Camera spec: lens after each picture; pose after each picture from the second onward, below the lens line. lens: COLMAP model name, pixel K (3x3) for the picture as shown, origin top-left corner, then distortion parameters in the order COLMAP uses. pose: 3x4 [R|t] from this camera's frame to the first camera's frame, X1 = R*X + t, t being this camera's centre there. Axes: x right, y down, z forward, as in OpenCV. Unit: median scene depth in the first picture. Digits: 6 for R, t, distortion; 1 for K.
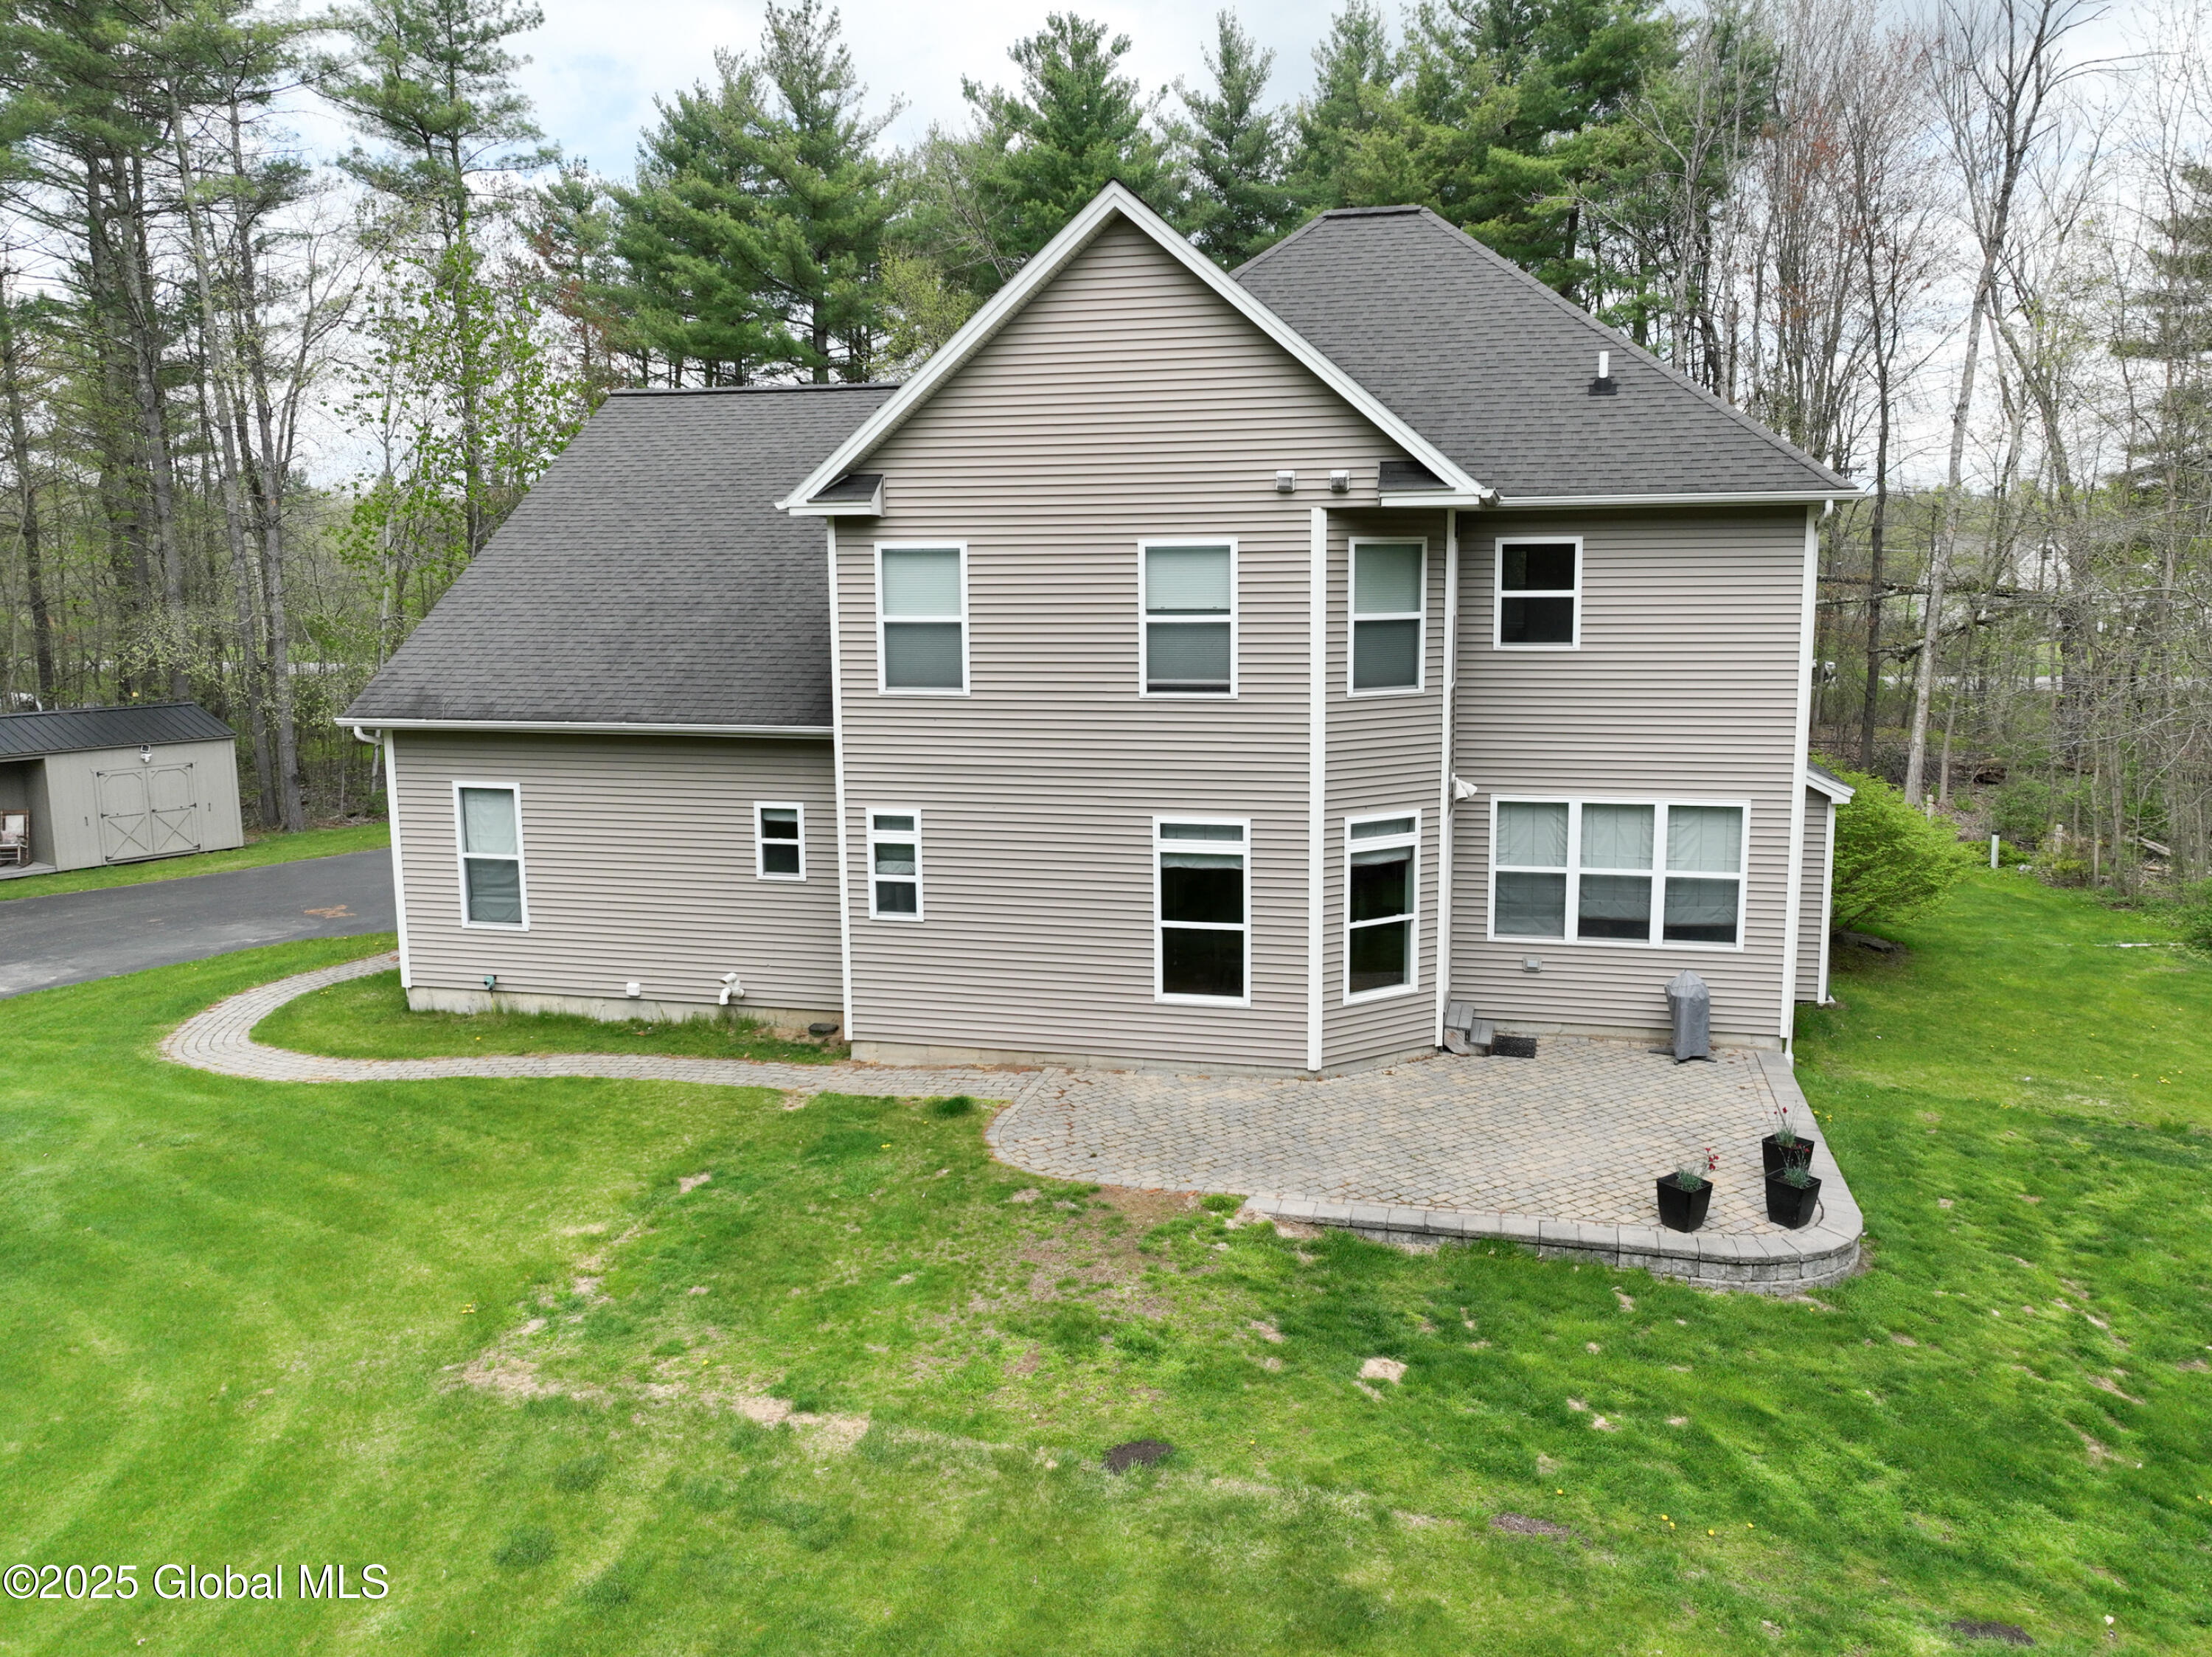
lens RADIAL K [[1666.9, 0, 1120.6], [0, 1666.9, 821.7], [0, 0, 1]] dist [0.005747, 0.000819]
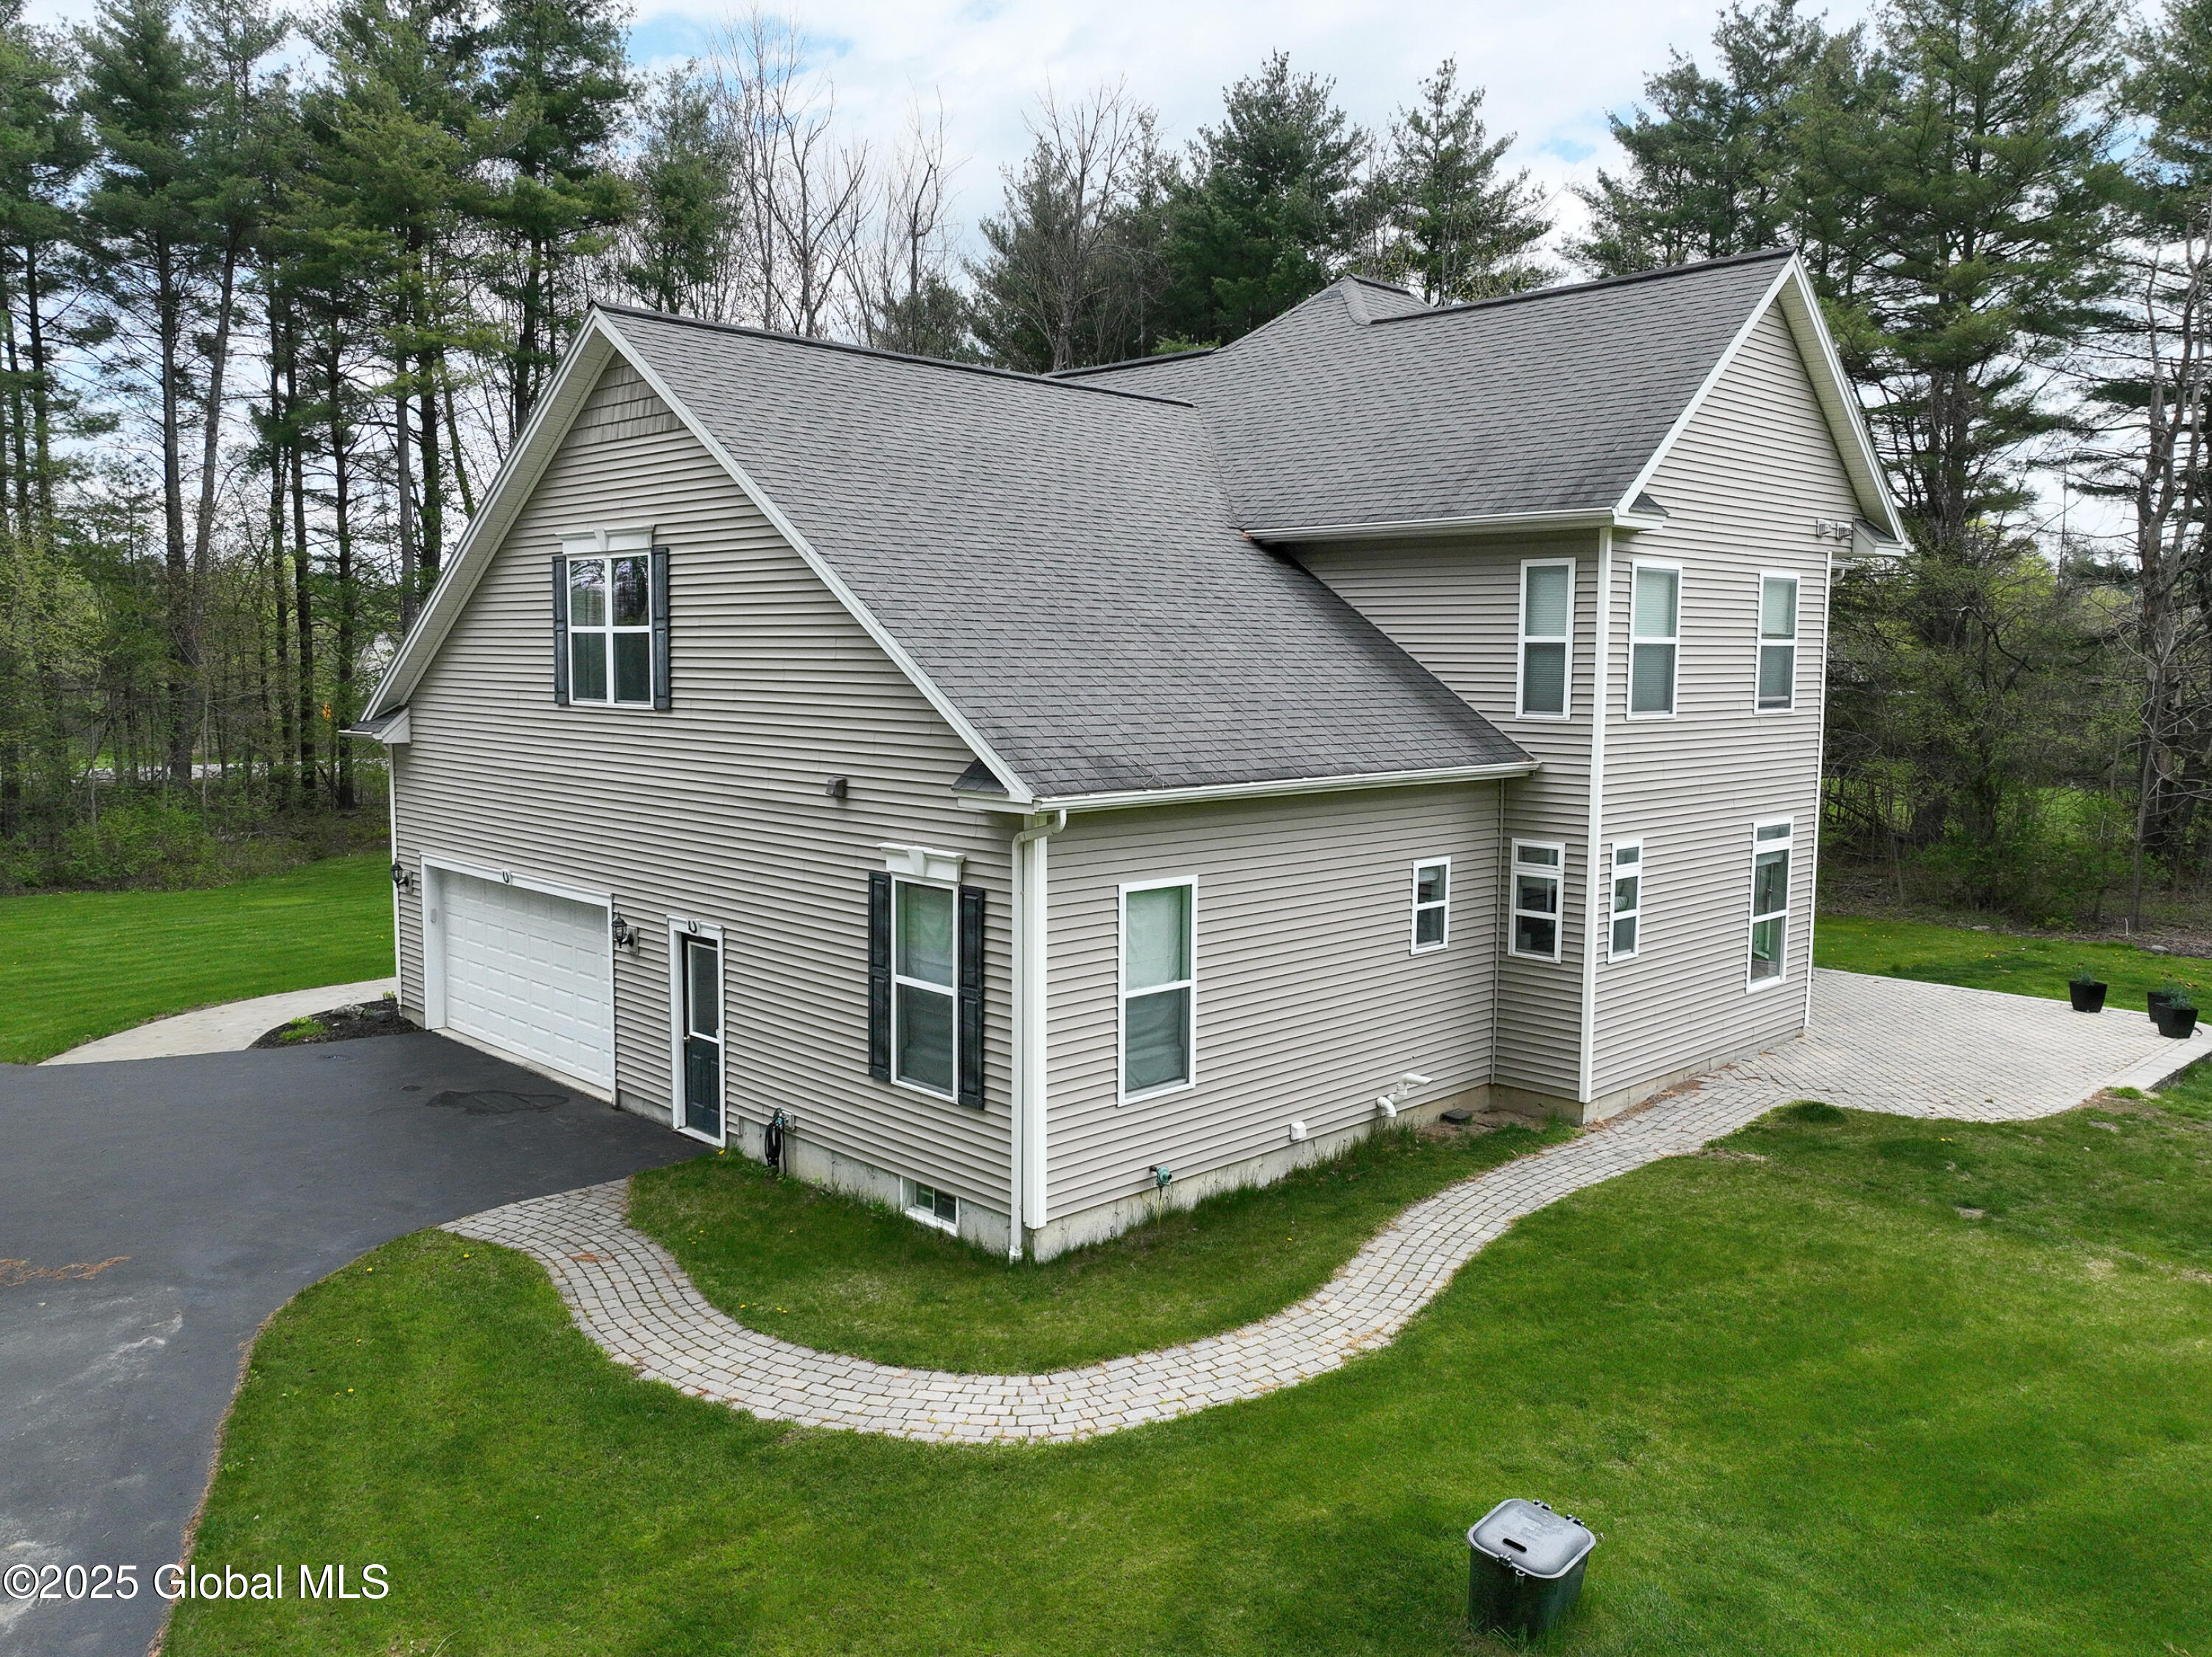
lens RADIAL K [[1666.9, 0, 1106.1], [0, 1666.9, 835.3], [0, 0, 1]] dist [0.005747, 0.000819]
pose [[0.526996, -0.082219, 0.845881, -1.120833], [0.119649, 0.992574, 0.021934, -0.068939], [-0.841403, 0.089649, 0.532920, 0.762384]]
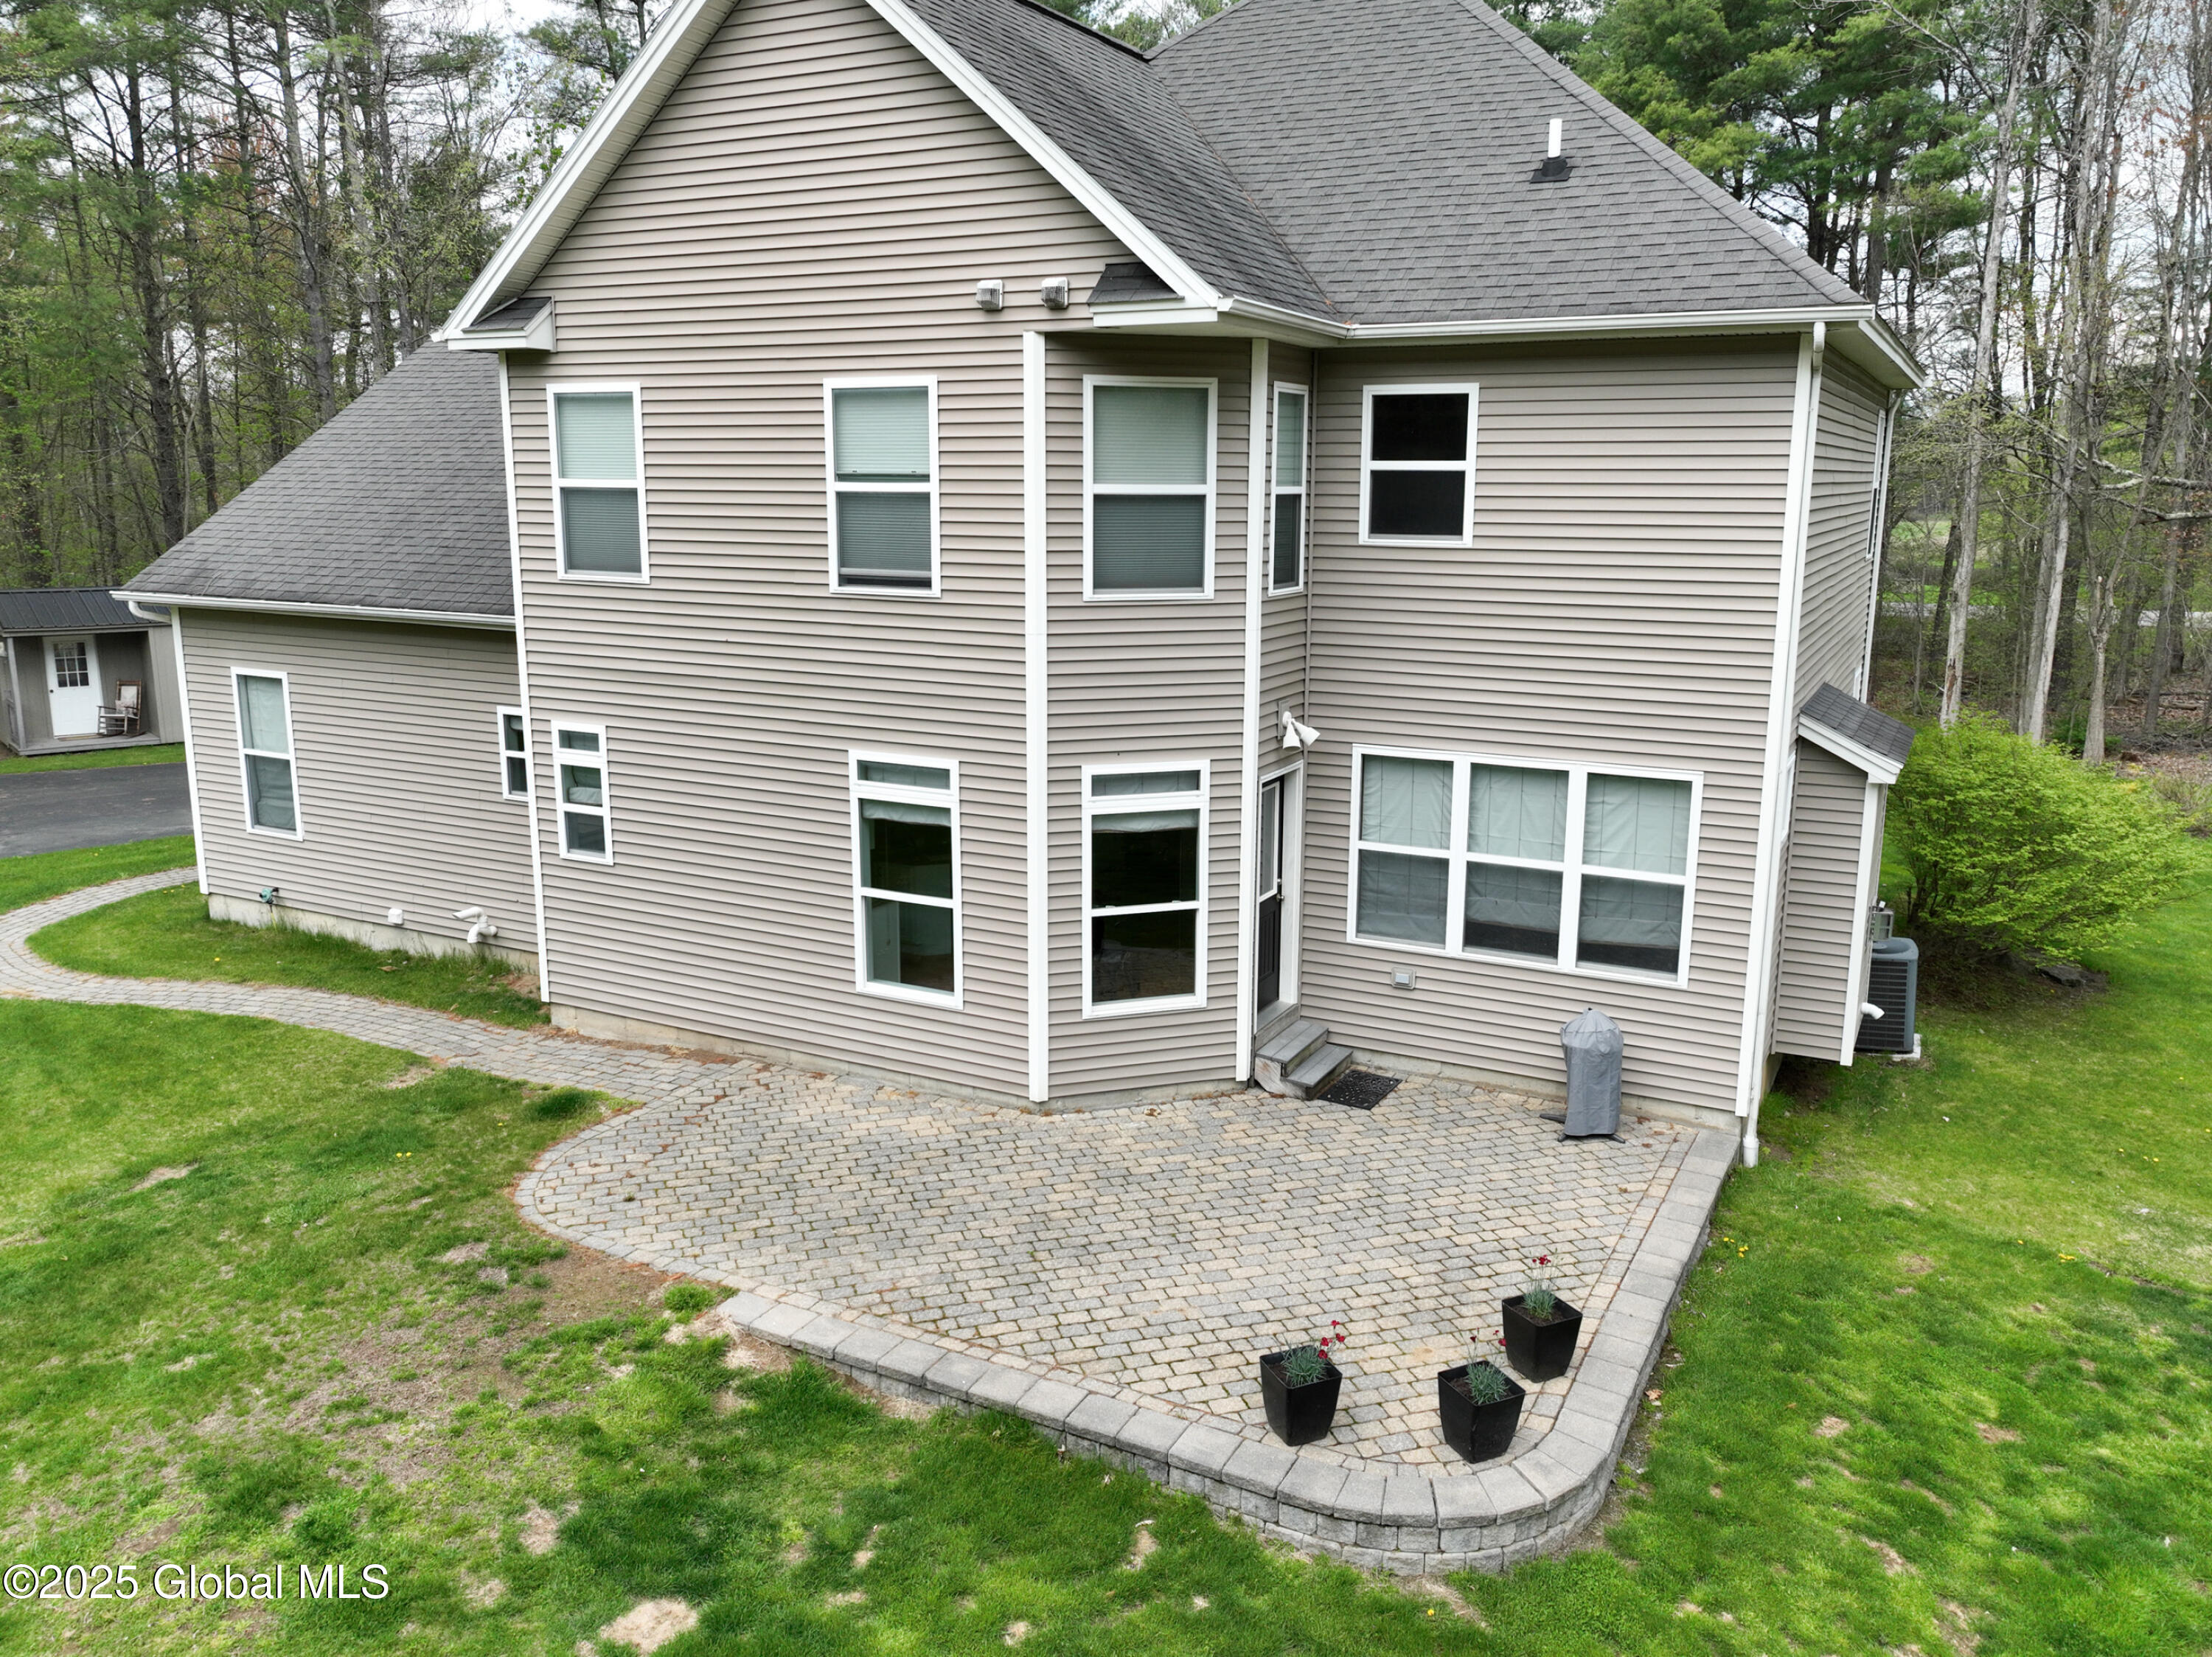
lens RADIAL K [[1666.9, 0, 1120.0], [0, 1666.9, 820.3], [0, 0, 1]] dist [0.005747, 0.000819]
pose [[0.972067, 0.062633, -0.226192, 0.309169], [-0.051124, 0.997099, 0.056391, -0.020117], [0.229068, -0.043252, 0.972449, 0.283568]]
